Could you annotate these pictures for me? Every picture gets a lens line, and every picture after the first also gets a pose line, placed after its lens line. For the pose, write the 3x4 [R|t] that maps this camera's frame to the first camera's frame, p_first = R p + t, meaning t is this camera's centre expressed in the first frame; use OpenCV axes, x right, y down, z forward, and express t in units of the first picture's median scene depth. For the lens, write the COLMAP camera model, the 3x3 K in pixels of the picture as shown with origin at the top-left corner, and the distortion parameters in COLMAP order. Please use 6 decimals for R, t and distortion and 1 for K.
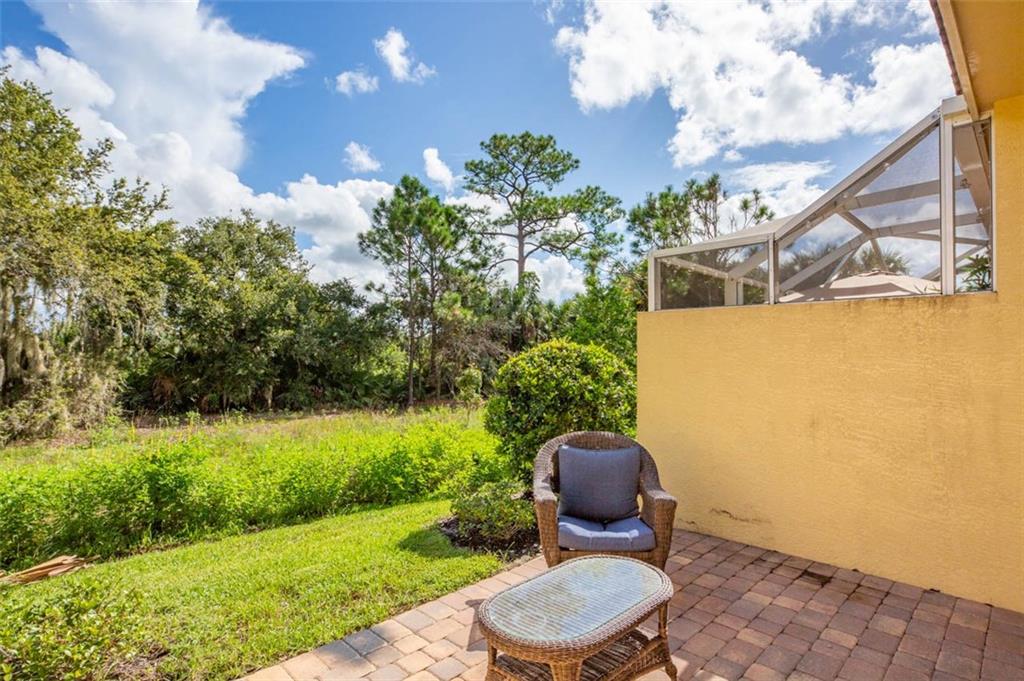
lens RADIAL K [[596.5, 0, 507.6], [0, 596.5, 344.1], [0, 0, 1]] dist [0.005024, -0.000861]
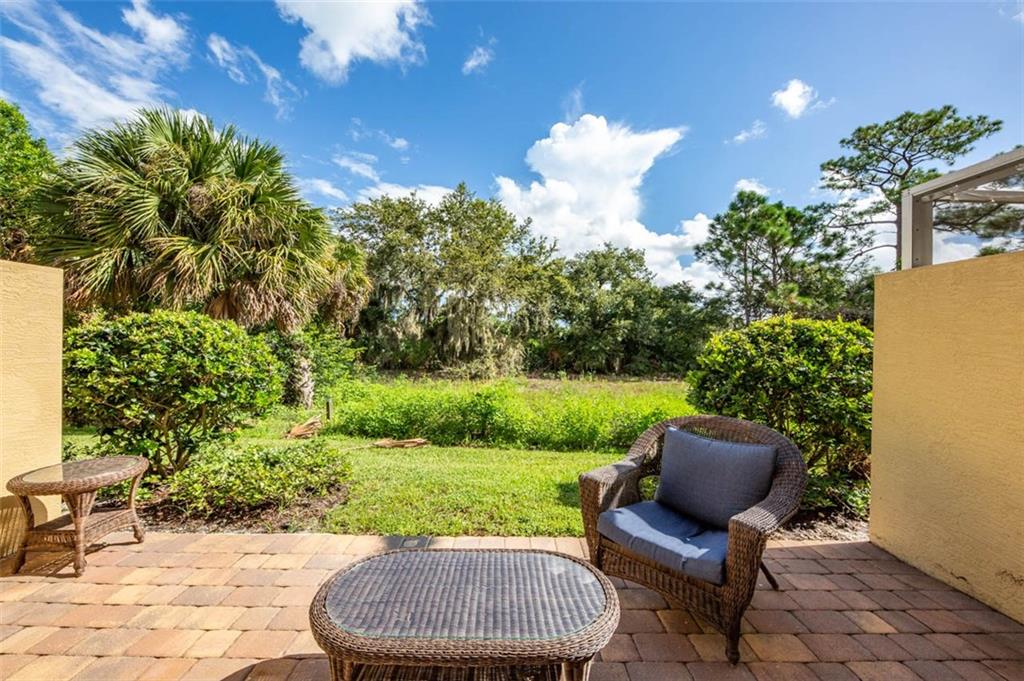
lens RADIAL K [[379.6, 0, 489.5], [0, 379.6, 342.7], [0, 0, 1]] dist [-0.000807, -0.002167]
pose [[0.653324, 0.010437, -0.757006, 0.084603], [0.008103, 0.999751, 0.020777, 0.006747], [0.757035, -0.019708, 0.653077, 0.101663]]
